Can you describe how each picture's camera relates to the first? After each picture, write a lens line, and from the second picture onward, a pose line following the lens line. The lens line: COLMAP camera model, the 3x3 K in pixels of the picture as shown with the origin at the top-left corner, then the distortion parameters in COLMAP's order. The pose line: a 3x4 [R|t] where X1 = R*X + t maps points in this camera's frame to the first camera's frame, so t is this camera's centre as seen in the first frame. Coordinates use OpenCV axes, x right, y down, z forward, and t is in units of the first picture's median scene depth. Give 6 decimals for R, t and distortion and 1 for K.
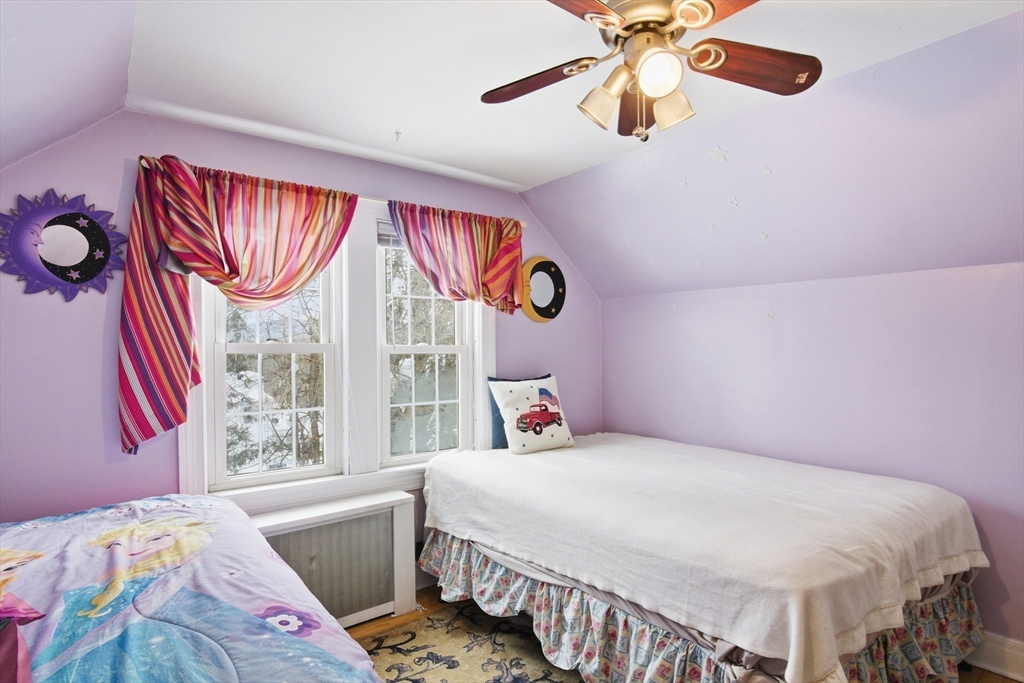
lens RADIAL K [[543.8, 0, 510.1], [0, 543.8, 366.5], [0, 0, 1]] dist [-0.001675, -0.012387]
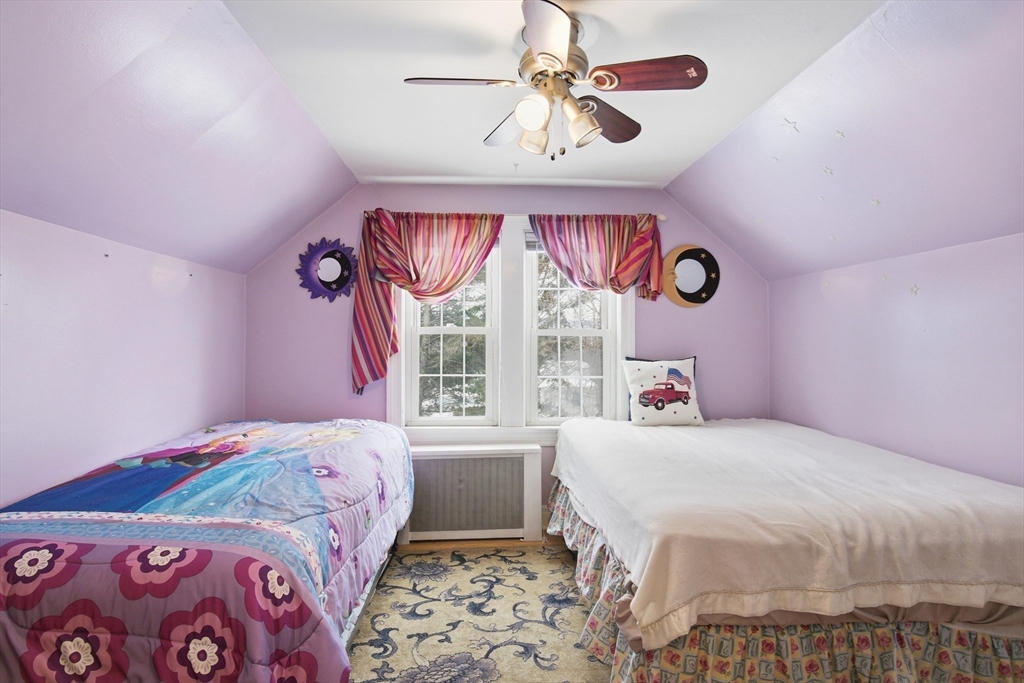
lens RADIAL K [[526.1, 0, 511.1], [0, 526.1, 354.4], [0, 0, 1]] dist [0.000732, -0.010066]
pose [[0.826840, 0.019136, -0.562112, 0.428323], [-0.023944, 0.999713, -0.001187, 0.024341], [0.561928, 0.014440, 0.827060, -0.040605]]
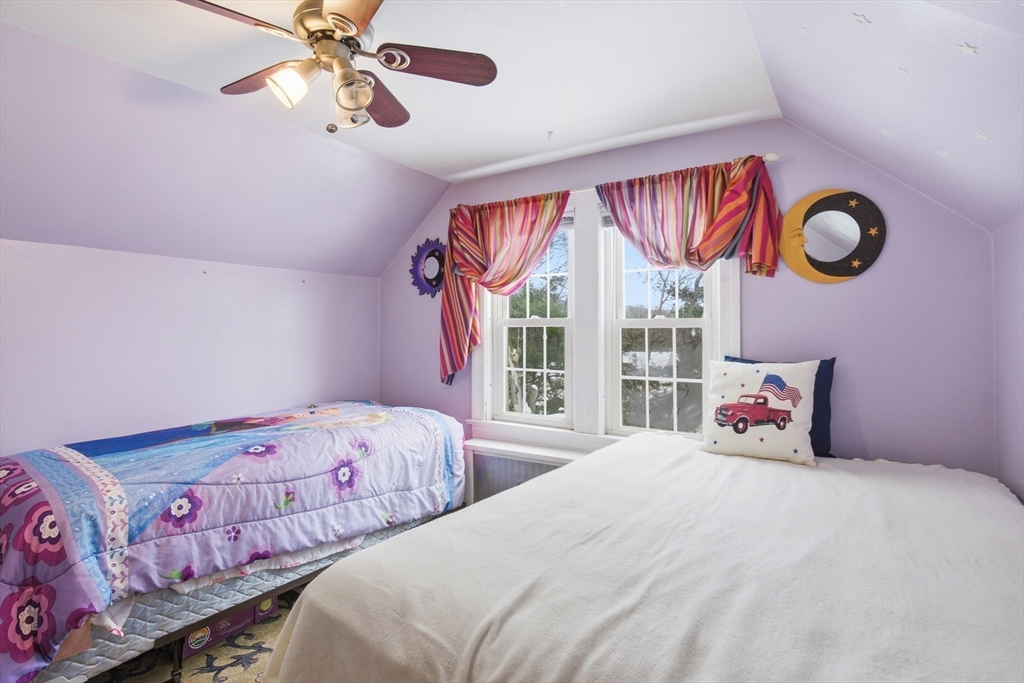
lens RADIAL K [[513.9, 0, 508.7], [0, 513.9, 338.8], [0, 0, 1]] dist [-0.019904, -0.001568]
pose [[0.310778, 0.018897, -0.950295, 0.680908], [-0.035483, 0.999336, 0.008268, -0.001391], [0.949820, 0.031150, 0.311242, 0.506674]]
